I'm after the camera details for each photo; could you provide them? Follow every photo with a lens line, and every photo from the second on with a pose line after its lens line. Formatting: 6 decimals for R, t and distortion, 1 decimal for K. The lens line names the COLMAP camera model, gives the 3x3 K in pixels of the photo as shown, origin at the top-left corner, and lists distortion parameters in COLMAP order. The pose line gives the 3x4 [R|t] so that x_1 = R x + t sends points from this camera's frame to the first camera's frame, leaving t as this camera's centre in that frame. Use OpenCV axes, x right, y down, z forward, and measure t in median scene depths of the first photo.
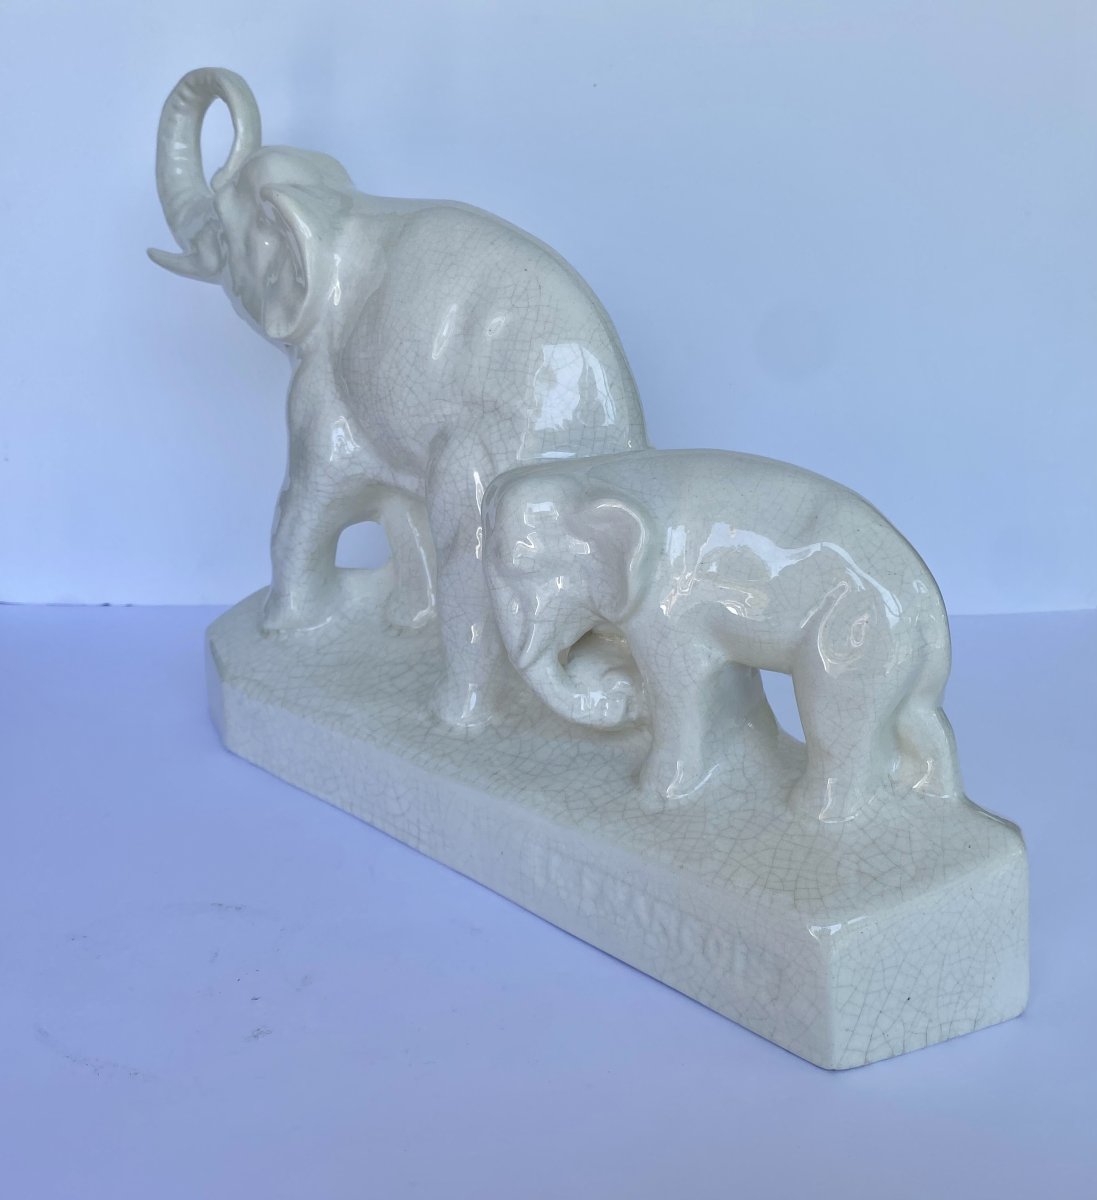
lens RADIAL K [[1126.8, 0, 543.6], [0, 1126.8, 598.9], [0, 0, 1]] dist [0.132554, 0.000000]
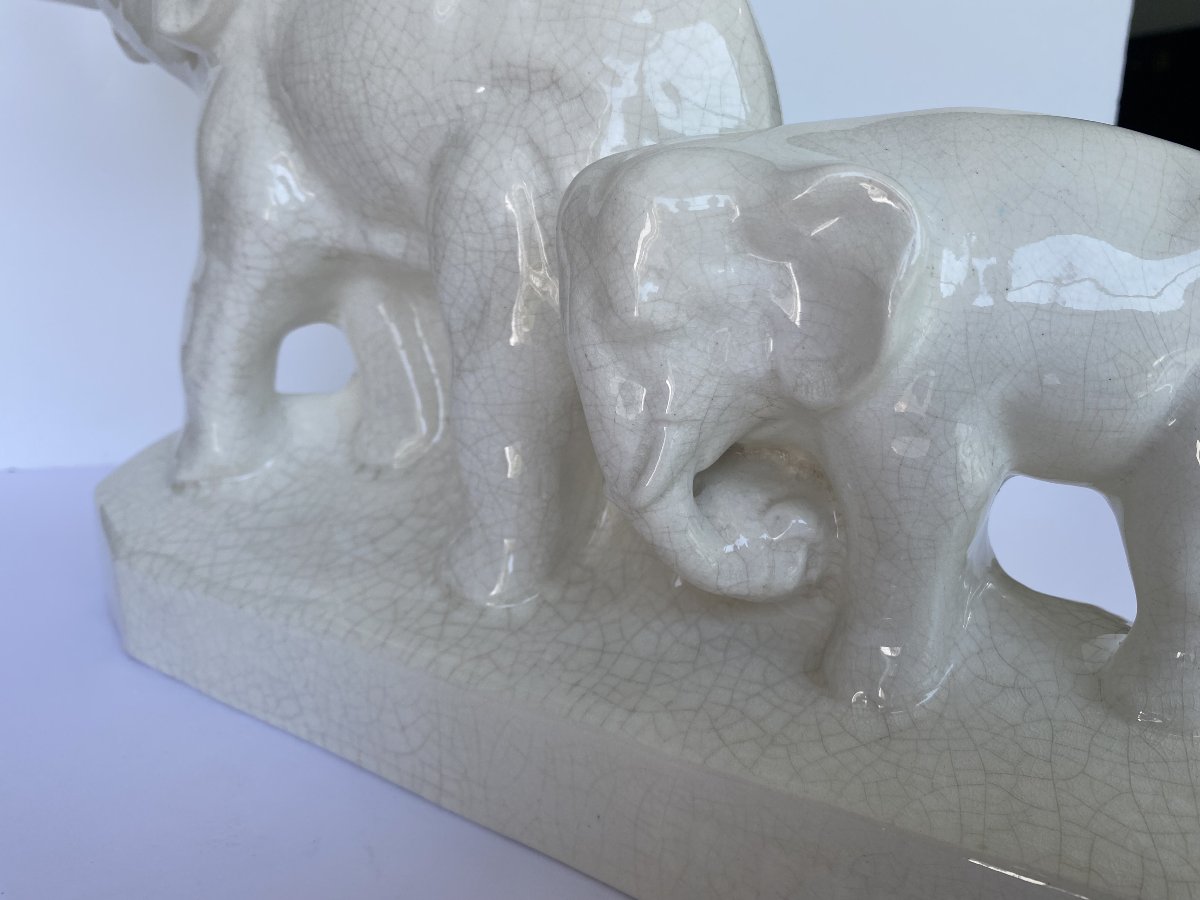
lens RADIAL K [[899.6, 0, 598.3], [0, 899.6, 440.7], [0, 0, 1]] dist [0.020337, -0.030847]
pose [[0.982964, -0.047853, 0.177460, -0.104441], [0.051912, 0.998484, -0.018299, 0.030445], [-0.176315, 0.027199, 0.983958, 0.485404]]
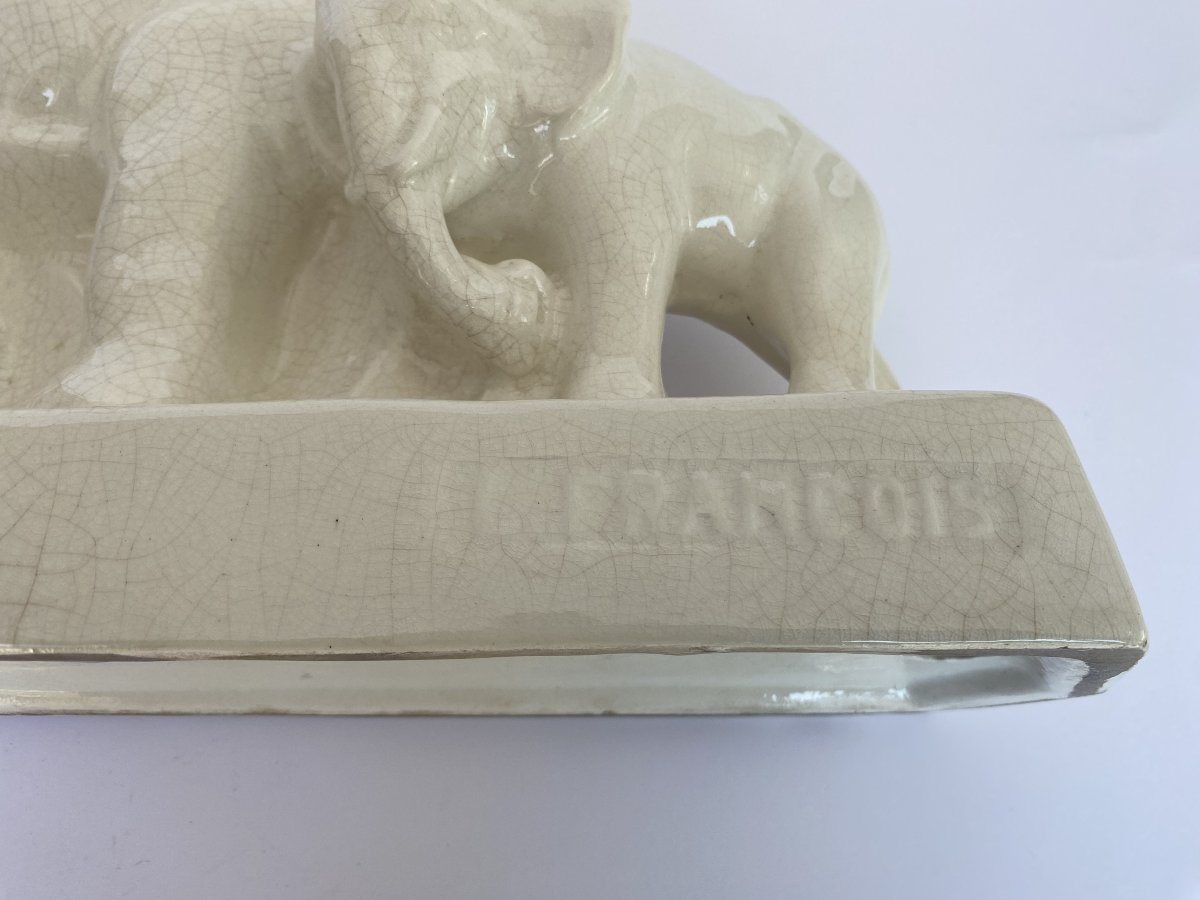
lens RADIAL K [[899.6, 0, 575.7], [0, 899.6, 452.4], [0, 0, 1]] dist [0.020337, -0.030847]
pose [[0.708242, 0.250302, 0.660108, -0.194571], [0.235405, 0.797791, -0.555080, 0.390741], [-0.665566, 0.548523, 0.506107, 0.692018]]
